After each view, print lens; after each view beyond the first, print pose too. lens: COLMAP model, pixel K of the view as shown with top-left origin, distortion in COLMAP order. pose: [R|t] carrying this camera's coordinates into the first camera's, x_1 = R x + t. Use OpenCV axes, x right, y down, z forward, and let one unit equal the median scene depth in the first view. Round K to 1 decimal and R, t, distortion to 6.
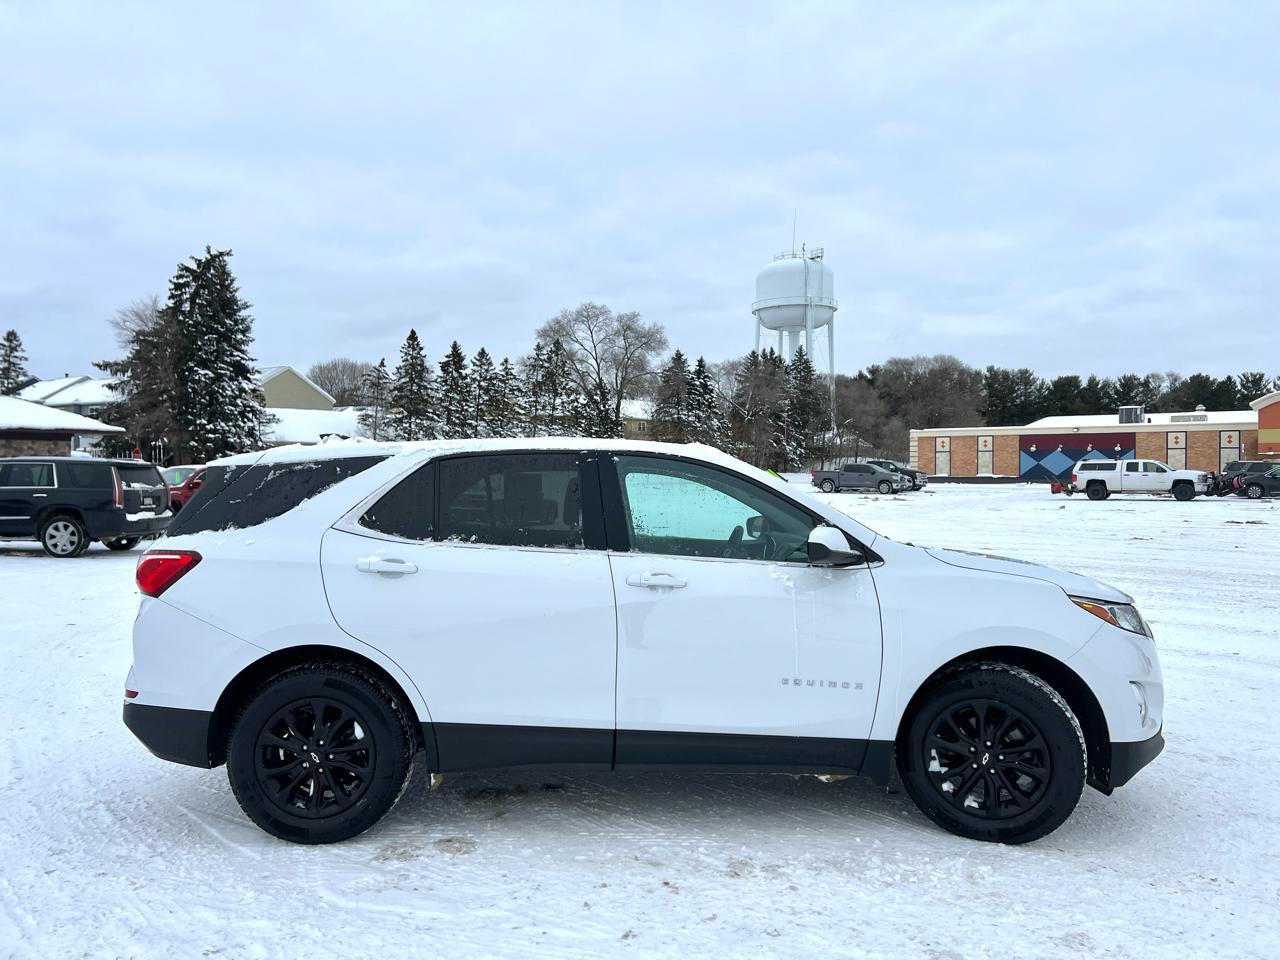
lens RADIAL K [[955.7, 0, 642.3], [0, 955.7, 491.6], [0, 0, 1]] dist [0.071623, -0.071328]
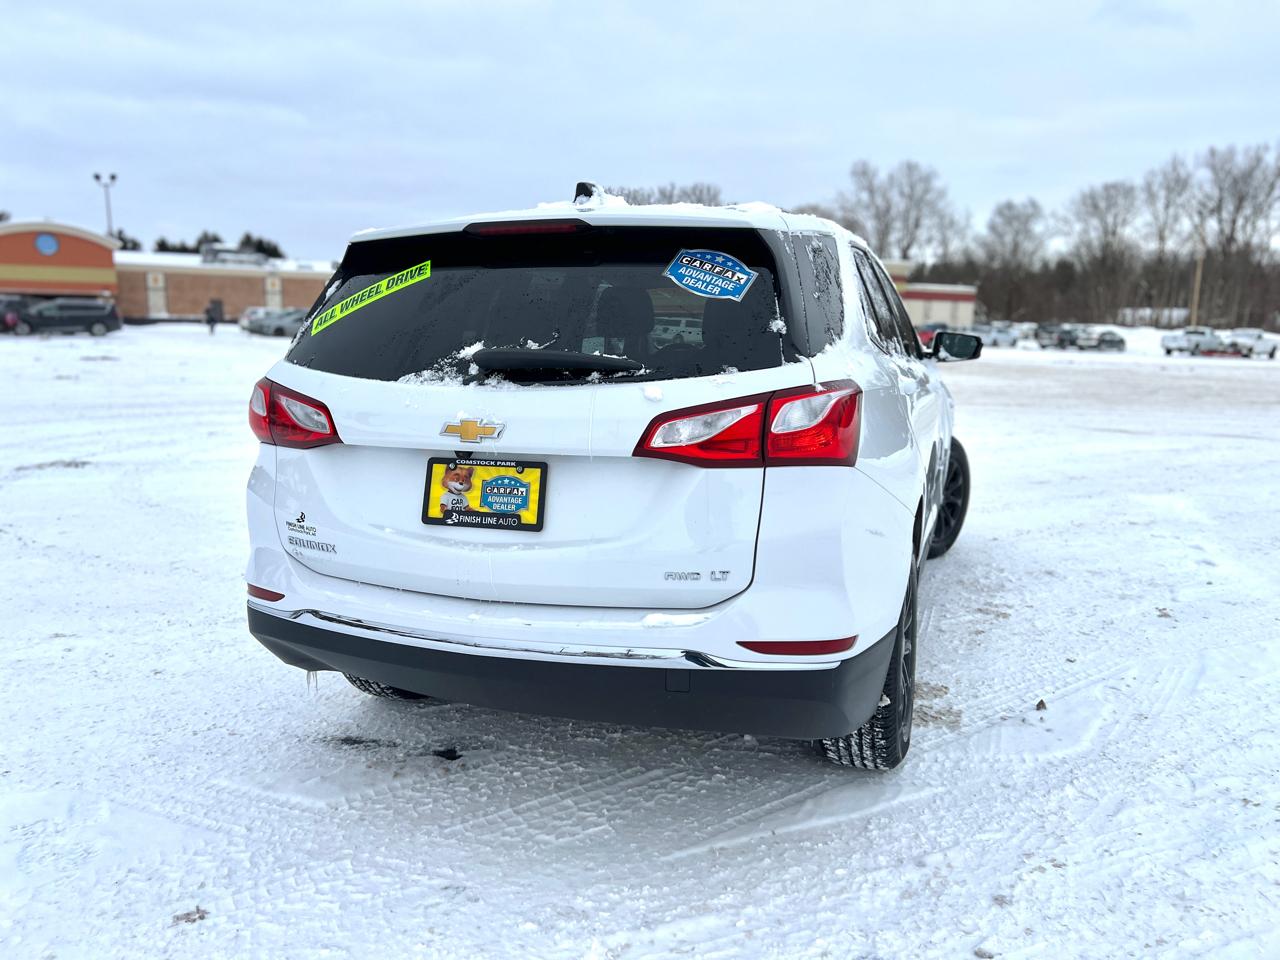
lens RADIAL K [[955.7, 0, 644.3], [0, 955.7, 484.4], [0, 0, 1]] dist [0.071623, -0.071328]
pose [[0.339912, -0.151837, 0.928119, -0.927698], [0.007206, 0.987272, 0.158875, 0.027537], [-0.940430, -0.047315, 0.336680, 0.812005]]
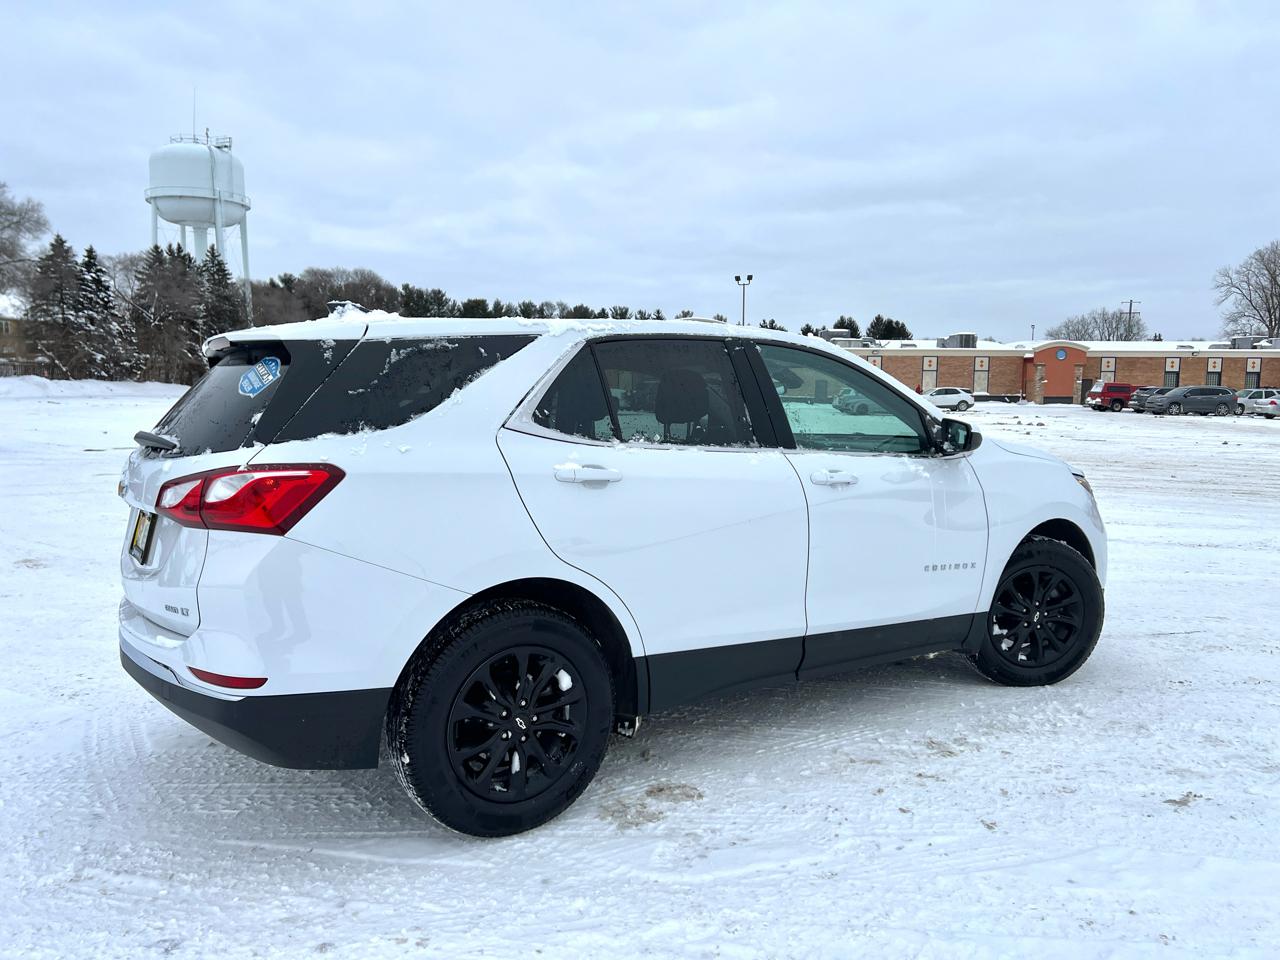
lens RADIAL K [[955.7, 0, 647.0], [0, 955.7, 483.0], [0, 0, 1]] dist [0.071623, -0.071328]
pose [[0.825074, -0.047192, 0.563051, -0.584879], [0.003523, 0.996916, 0.078393, 0.020140], [-0.565014, -0.062696, 0.822696, 0.277053]]
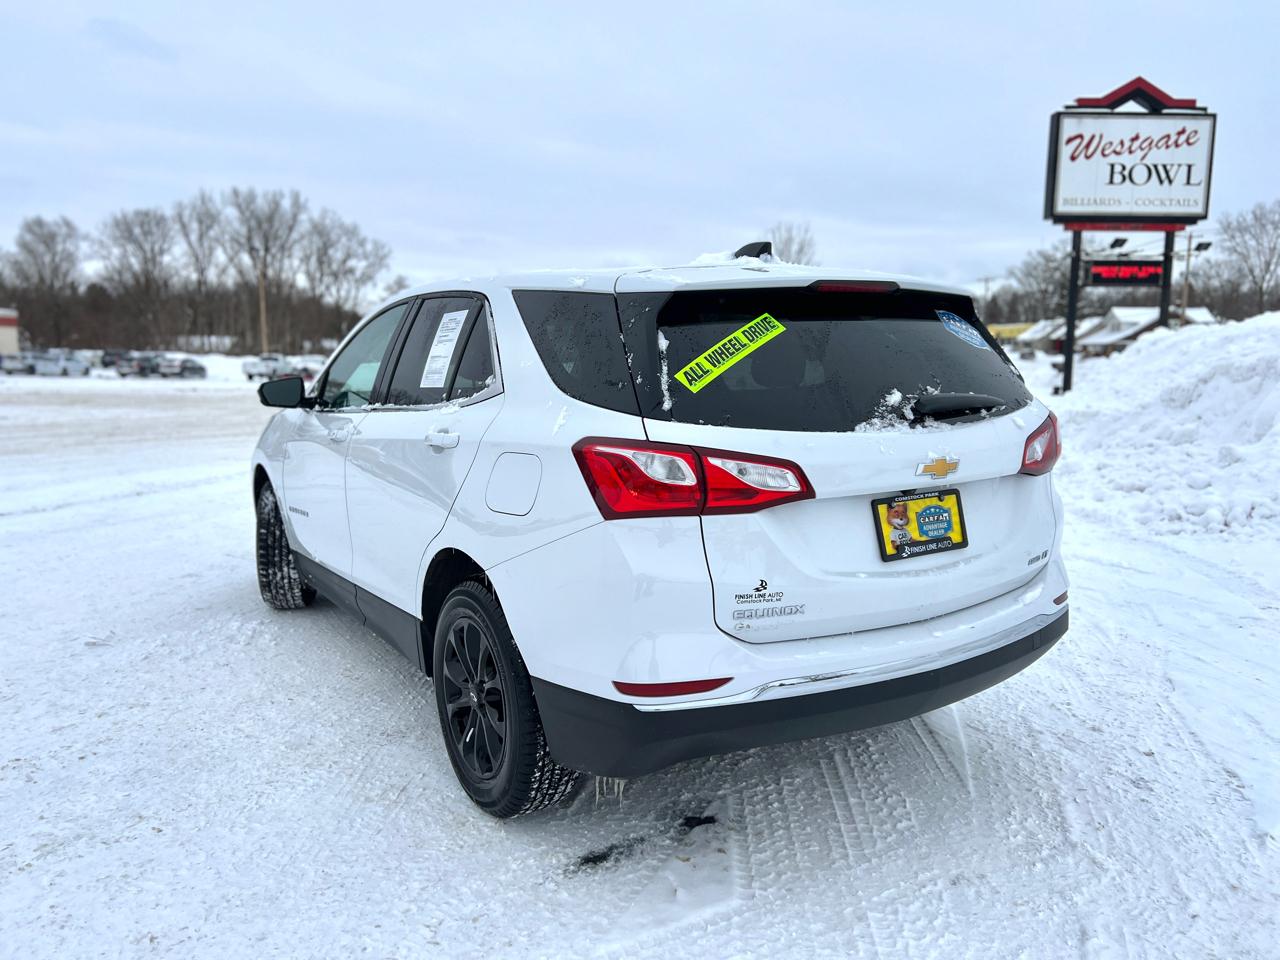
lens RADIAL K [[955.7, 0, 638.4], [0, 955.7, 480.6], [0, 0, 1]] dist [0.071623, -0.071328]
pose [[-0.530596, -0.109851, 0.840476, -0.874625], [0.018419, 0.989838, 0.141001, 0.003699], [-0.847425, 0.090296, -0.523181, 1.489876]]
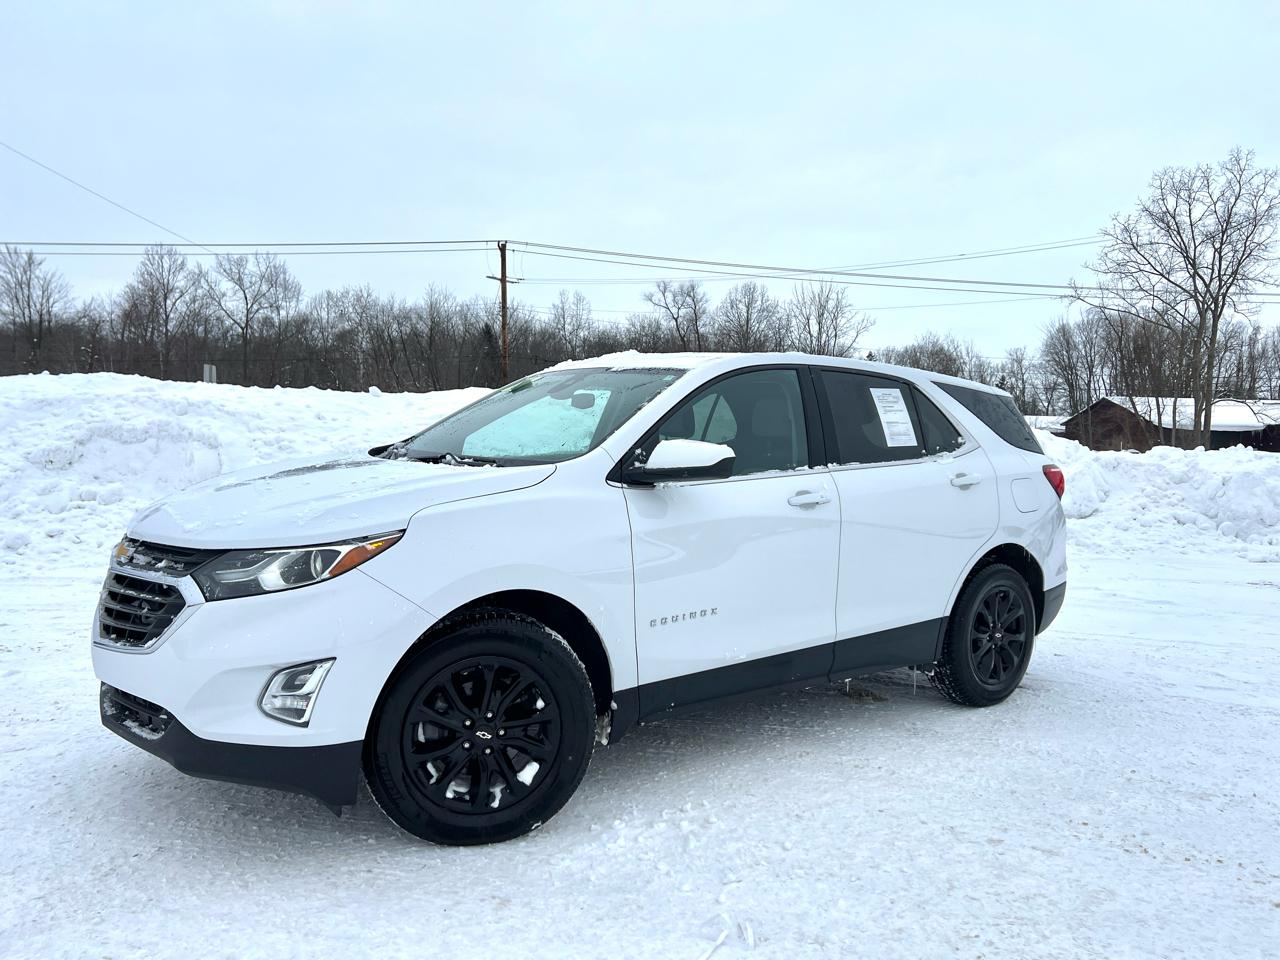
lens RADIAL K [[955.7, 0, 635.6], [0, 955.7, 478.7], [0, 0, 1]] dist [0.071623, -0.071328]
pose [[-0.792868, 0.008989, -0.609327, 0.647985], [-0.034186, 0.997661, 0.059201, 0.018446], [0.608433, 0.067769, -0.790706, 1.833378]]
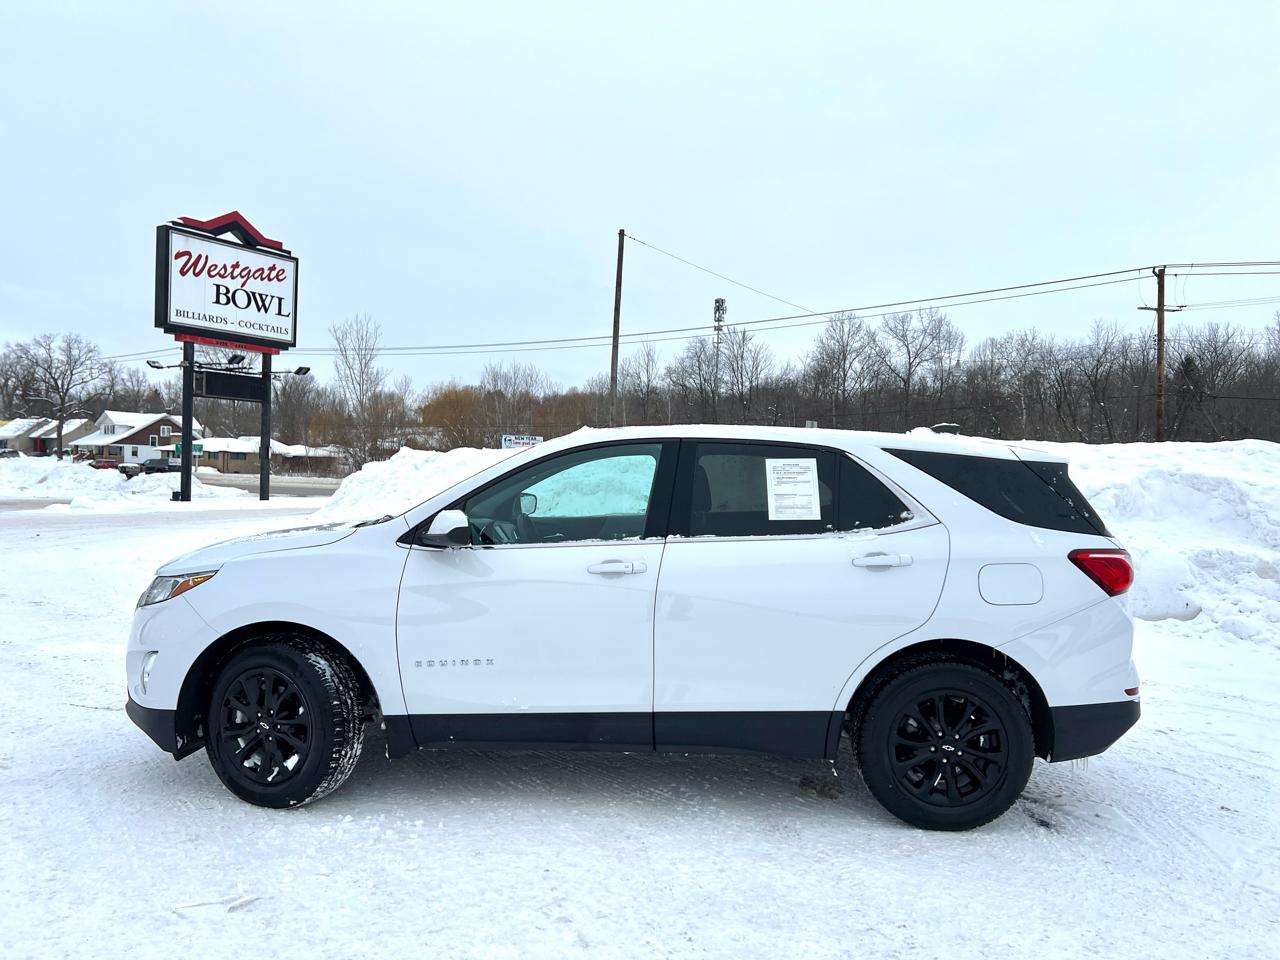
lens RADIAL K [[955.7, 0, 636.8], [0, 955.7, 484.7], [0, 0, 1]] dist [0.071623, -0.071328]
pose [[-0.999139, -0.025202, 0.032946, -0.034527], [-0.023954, 0.999000, 0.037742, -0.029808], [-0.033864, 0.036921, -0.998744, 2.136006]]
